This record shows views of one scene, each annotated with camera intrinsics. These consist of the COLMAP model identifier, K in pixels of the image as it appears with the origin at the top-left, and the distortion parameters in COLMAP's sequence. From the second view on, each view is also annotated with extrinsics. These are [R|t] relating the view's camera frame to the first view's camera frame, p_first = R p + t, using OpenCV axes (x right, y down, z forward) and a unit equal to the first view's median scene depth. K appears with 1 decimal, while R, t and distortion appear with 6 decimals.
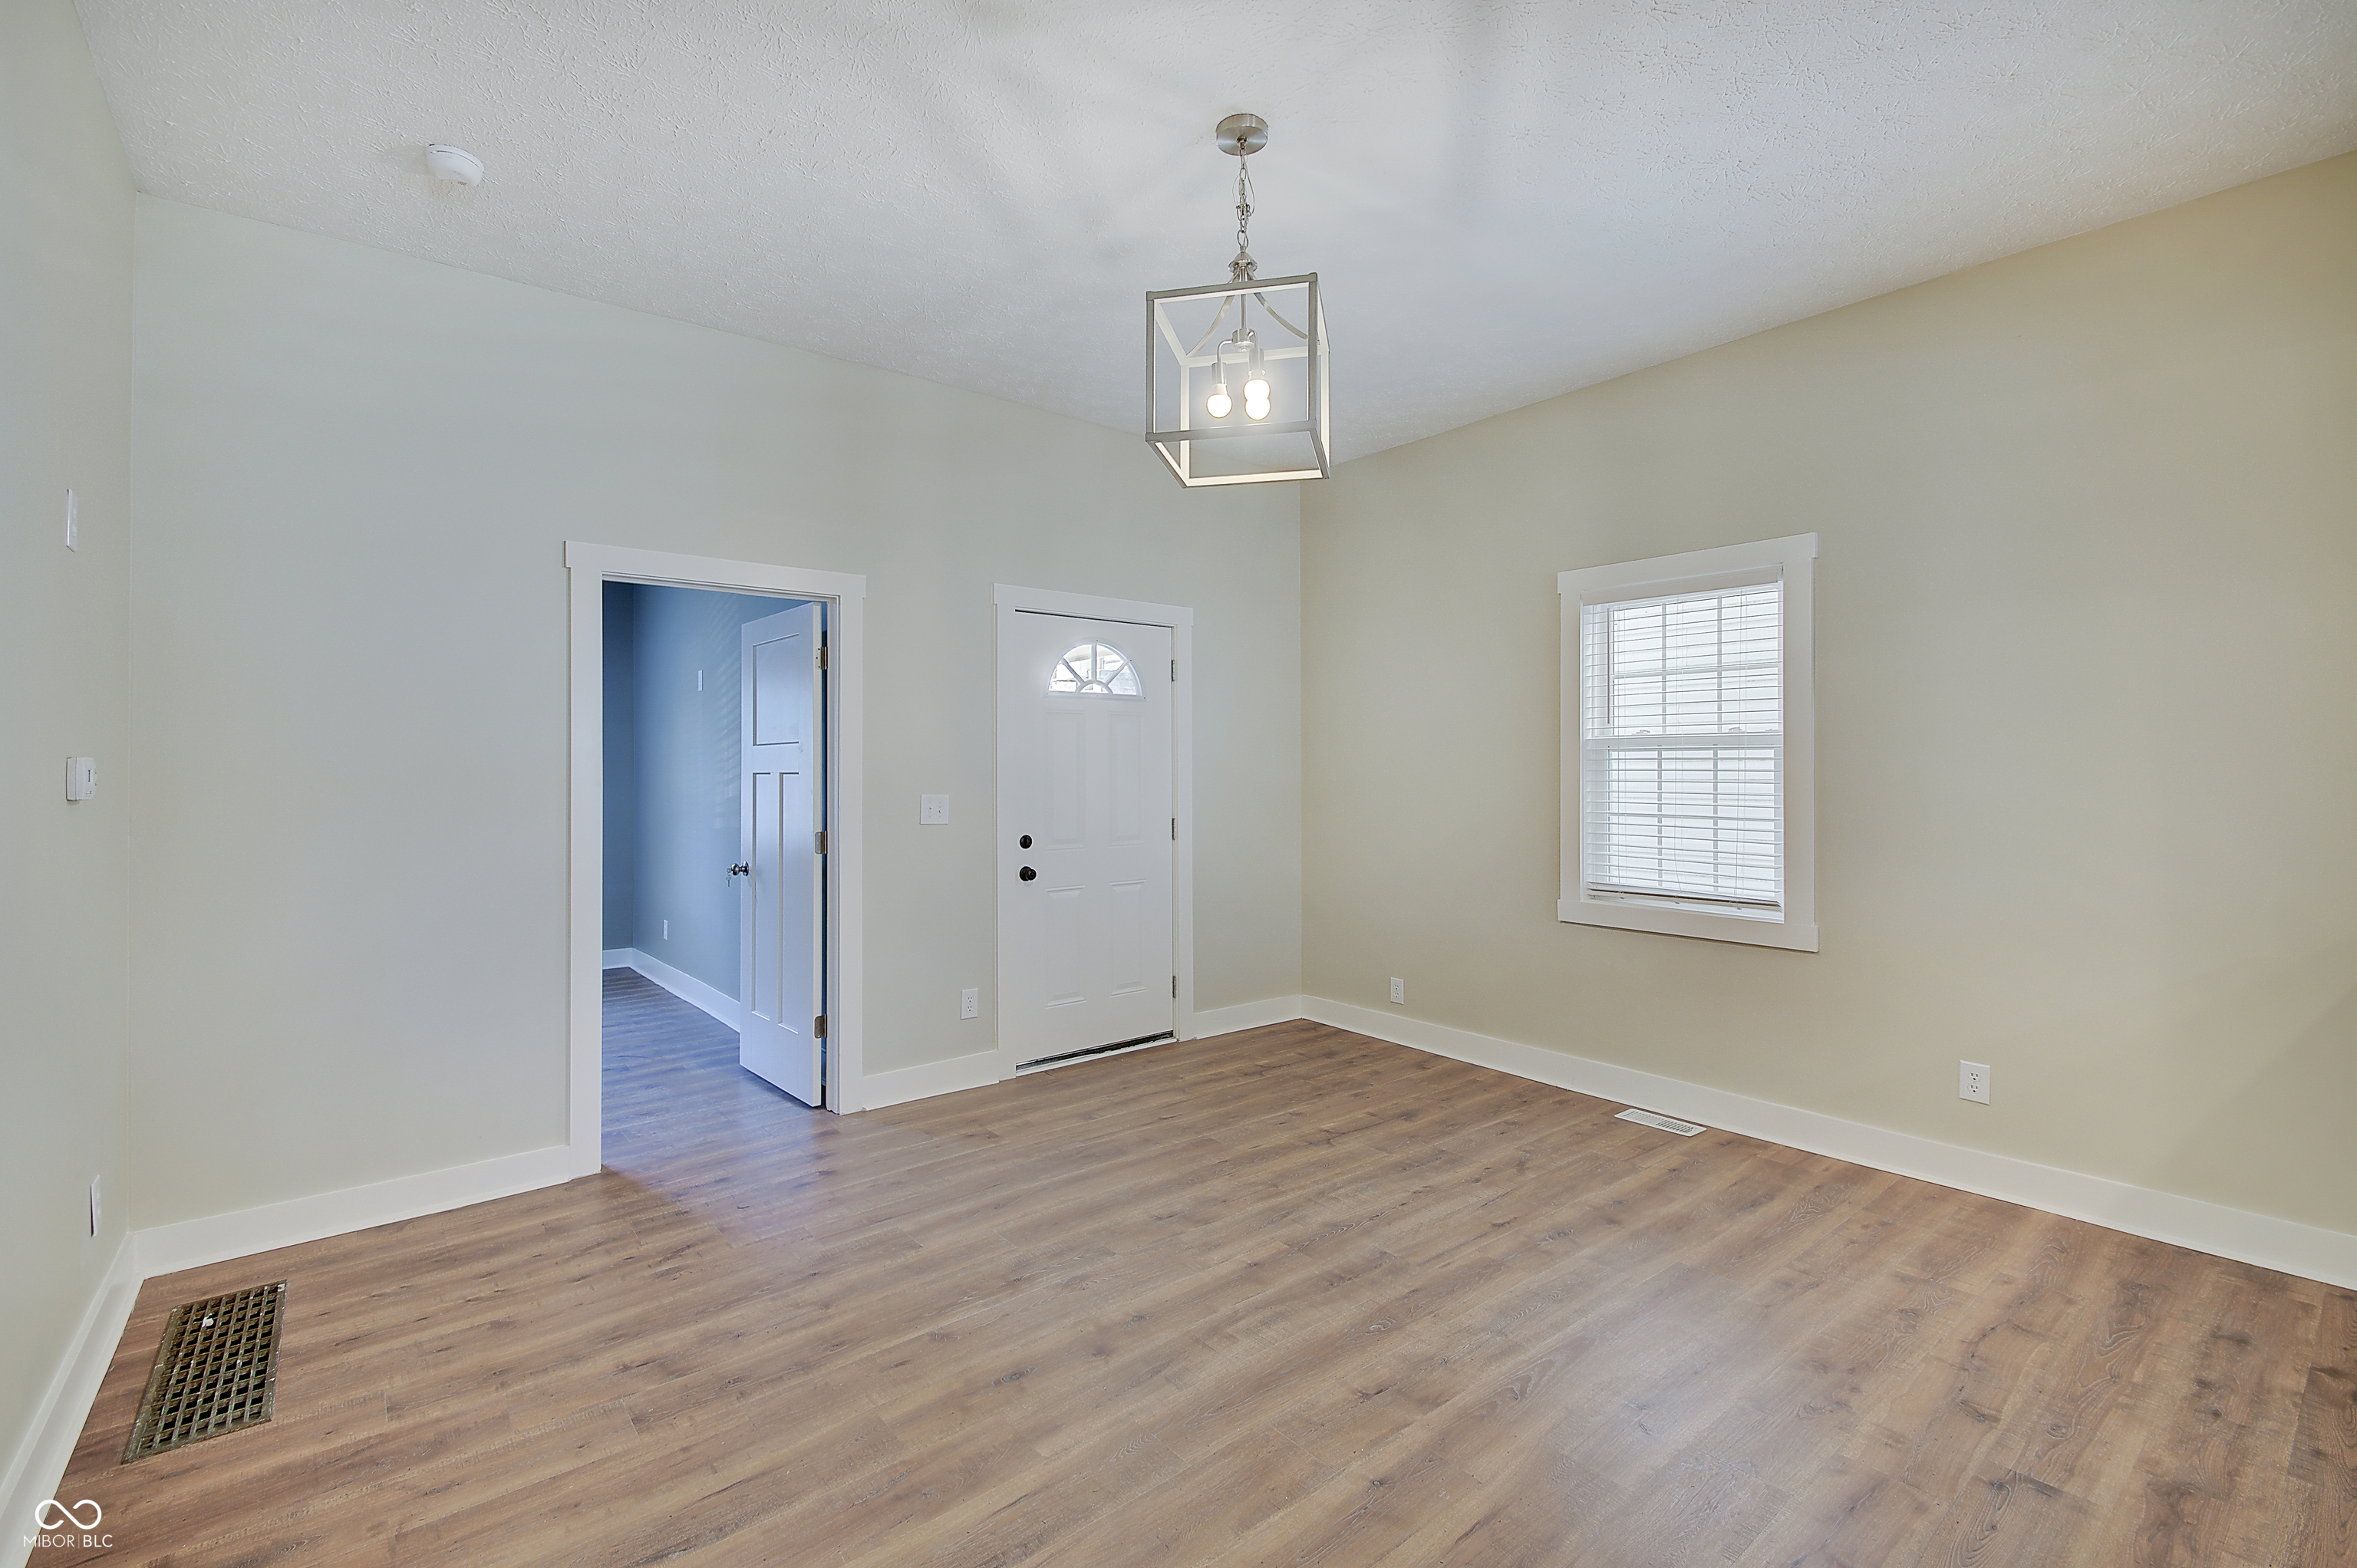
lens RADIAL K [[1021.1, 0, 1163.4], [0, 1021.1, 762.2], [0, 0, 1]] dist [0.017467, -0.012307]
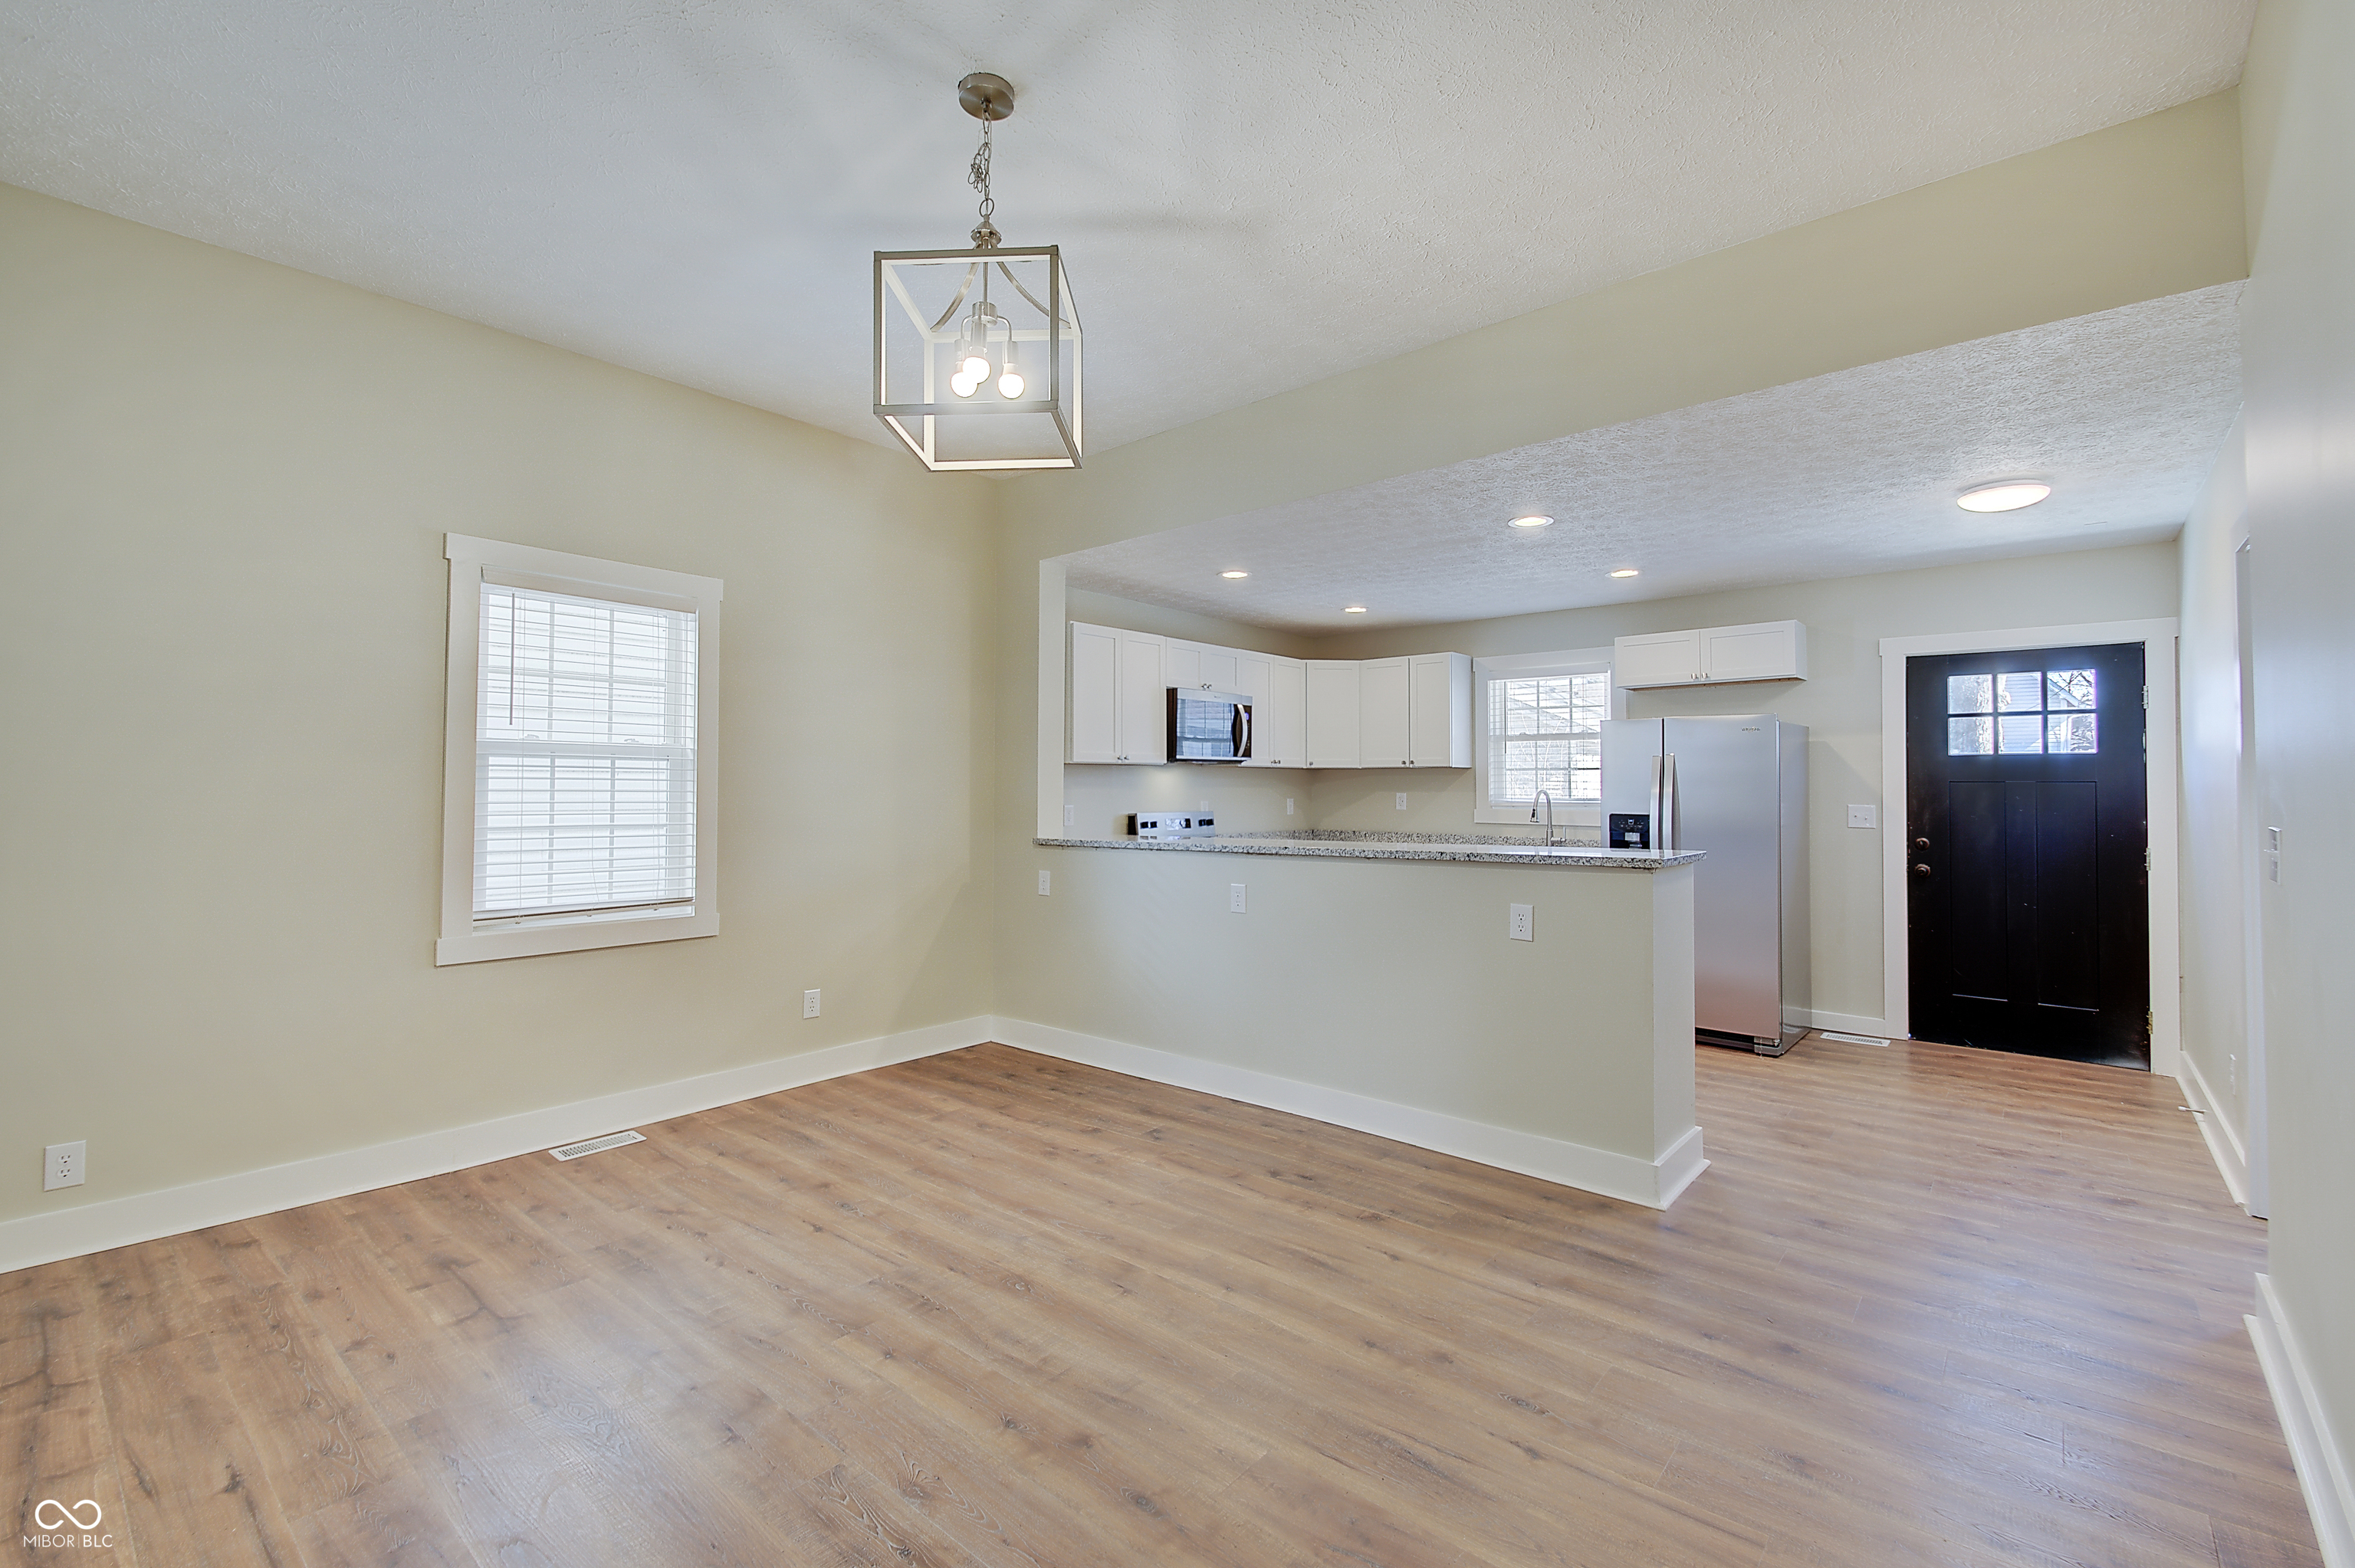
lens RADIAL K [[1020.2, 0, 1156.7], [0, 1020.2, 770.0], [0, 0, 1]] dist [0.017467, -0.012307]
pose [[-0.175695, 0.018280, 0.984275, -0.707506], [-0.010265, 0.999739, -0.020400, 0.017199], [-0.984391, -0.013688, -0.175462, 0.829333]]
